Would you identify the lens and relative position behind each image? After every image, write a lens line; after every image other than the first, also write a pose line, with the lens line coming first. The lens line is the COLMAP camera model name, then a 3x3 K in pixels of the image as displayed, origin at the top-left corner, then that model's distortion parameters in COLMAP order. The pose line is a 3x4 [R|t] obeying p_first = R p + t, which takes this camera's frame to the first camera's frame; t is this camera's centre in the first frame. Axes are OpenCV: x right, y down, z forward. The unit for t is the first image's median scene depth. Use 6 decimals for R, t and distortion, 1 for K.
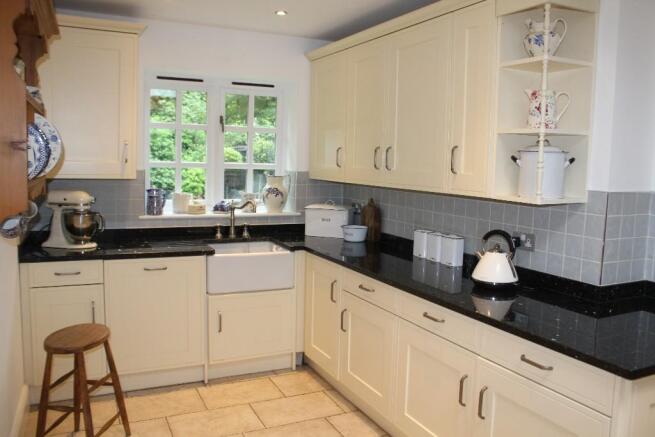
lens RADIAL K [[541.0, 0, 327.5], [0, 541.0, 217.9], [0, 0, 1]] dist [-0.140943, 0.096657]
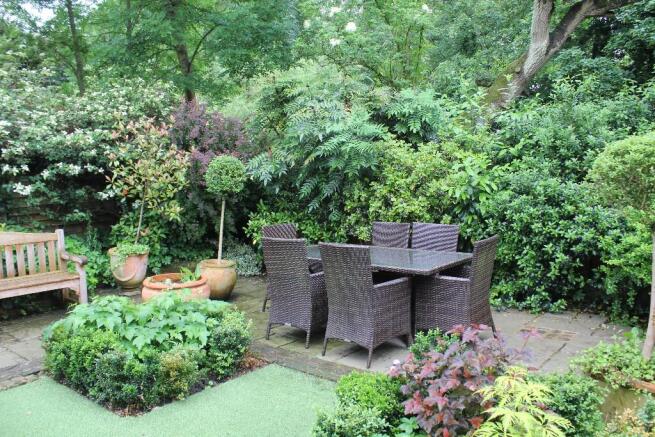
lens RADIAL K [[541.0, 0, 331.5], [0, 541.0, 215.6], [0, 0, 1]] dist [-0.140943, 0.096657]
pose [[0.455623, 0.024354, -0.889839, -0.046289], [-0.064643, 0.997892, -0.005788, -0.068147], [0.887822, 0.060159, 0.456237, 0.658367]]
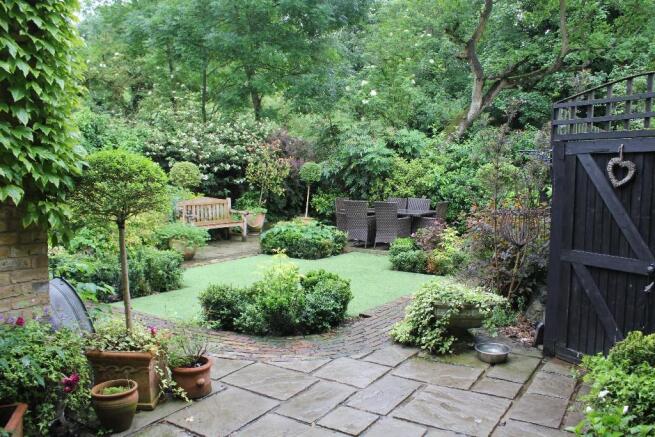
lens RADIAL K [[541.0, 0, 330.1], [0, 541.0, 219.1], [0, 0, 1]] dist [-0.140943, 0.096657]
pose [[0.512857, 0.038341, -0.857617, 0.296163], [-0.085106, 0.996352, -0.006350, -0.018227], [0.854245, 0.076245, 0.514249, 0.350002]]
